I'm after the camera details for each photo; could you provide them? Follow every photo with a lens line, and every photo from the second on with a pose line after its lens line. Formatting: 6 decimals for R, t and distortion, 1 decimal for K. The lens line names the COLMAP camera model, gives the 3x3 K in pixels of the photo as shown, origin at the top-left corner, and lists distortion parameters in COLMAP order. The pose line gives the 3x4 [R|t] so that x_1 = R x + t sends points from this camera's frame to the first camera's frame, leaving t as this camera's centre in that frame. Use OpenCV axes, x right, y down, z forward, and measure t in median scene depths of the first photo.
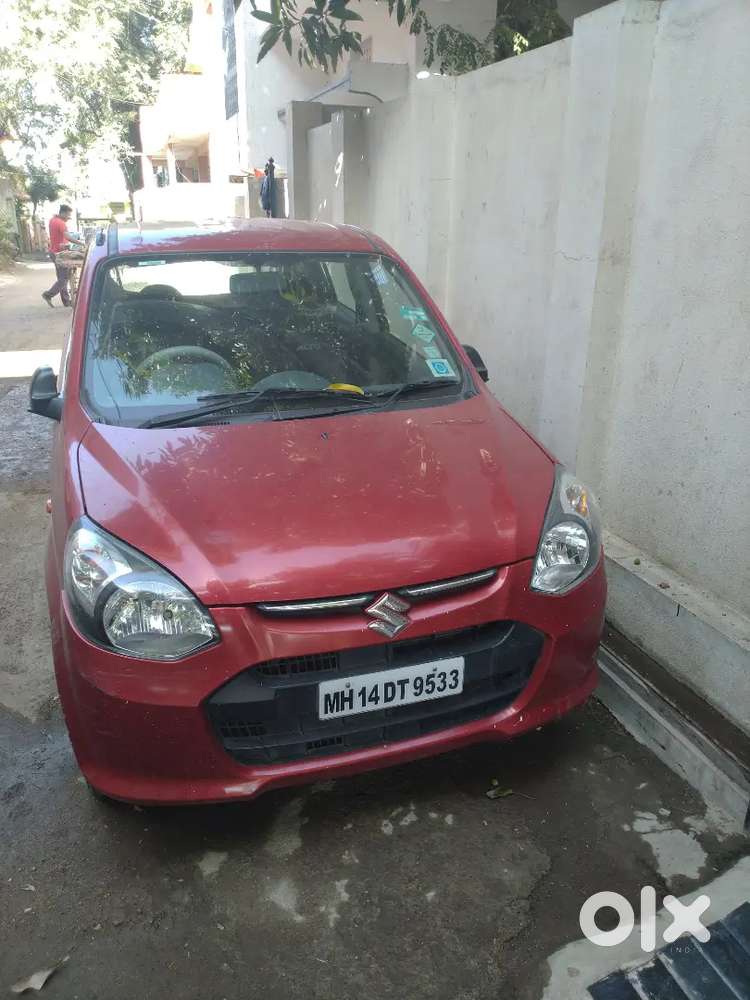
lens RADIAL K [[792.3, 0, 379.8], [0, 792.3, 497.5], [0, 0, 1]] dist [0.057387, -0.070179]
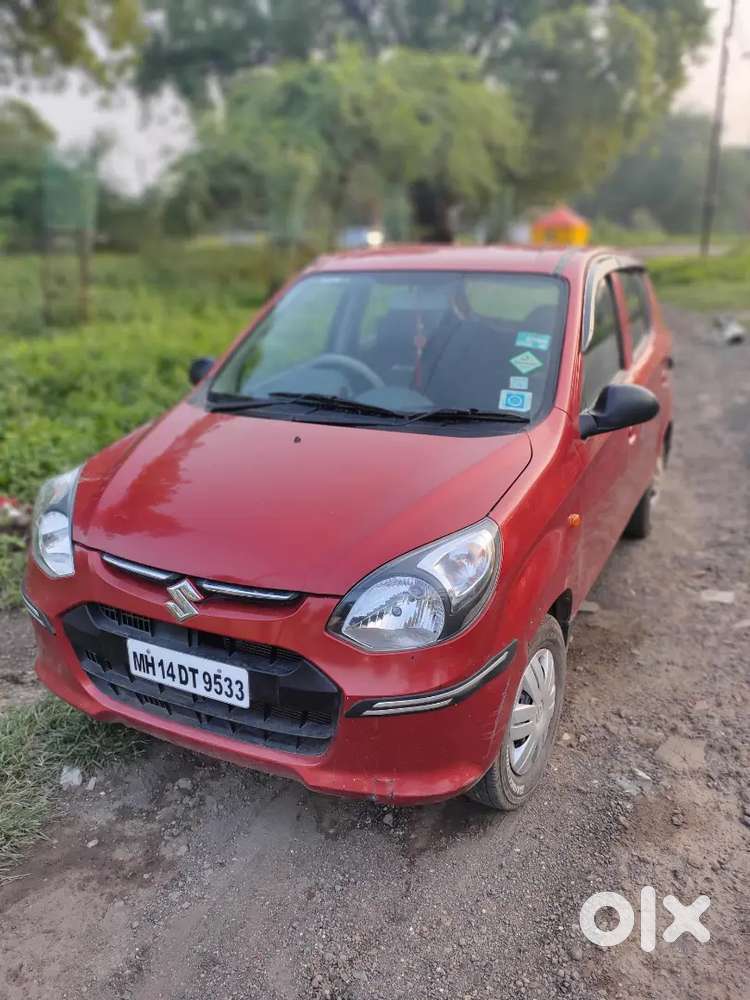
lens RADIAL K [[792.3, 0, 379.8], [0, 792.3, 497.5], [0, 0, 1]] dist [0.057387, -0.070179]
pose [[0.709394, 0.210242, -0.672725, 0.839889], [-0.241938, 0.969116, 0.047746, -0.090897], [0.661987, 0.128887, 0.738350, 0.369804]]
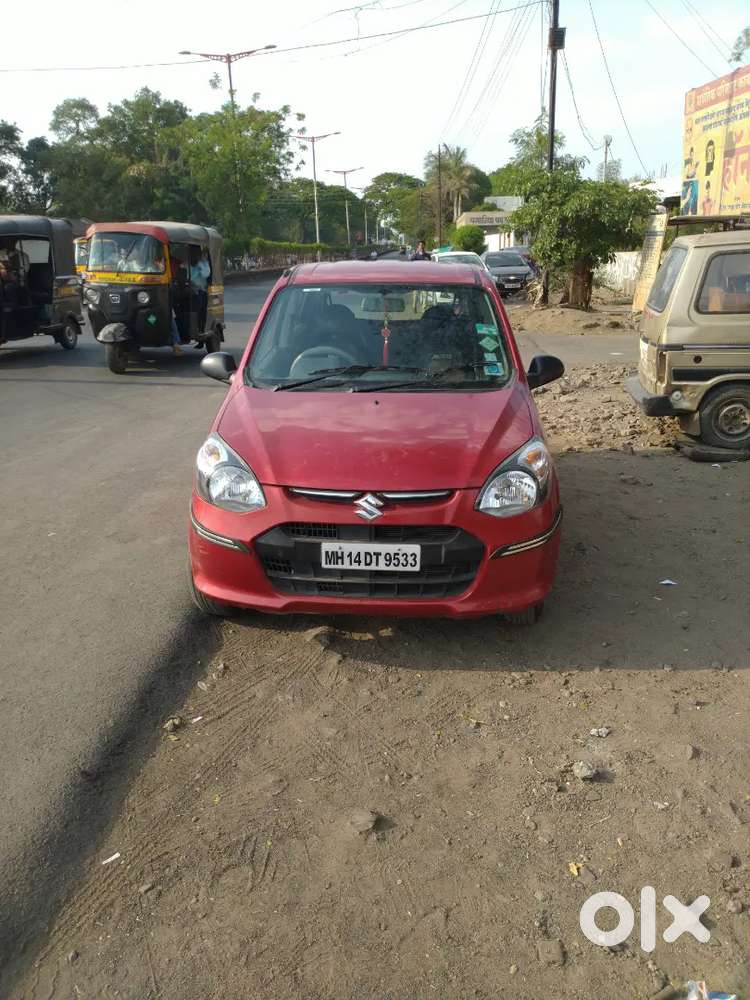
lens RADIAL K [[760.1, 0, 375.0], [0, 760.1, 500.0], [0, 0, 1]] dist [0.056323, -0.068499]
pose [[0.929655, 0.114174, -0.350293, 0.529290], [-0.127660, 0.991696, -0.015571, 0.150818], [0.345606, 0.059194, 0.936511, -0.393147]]
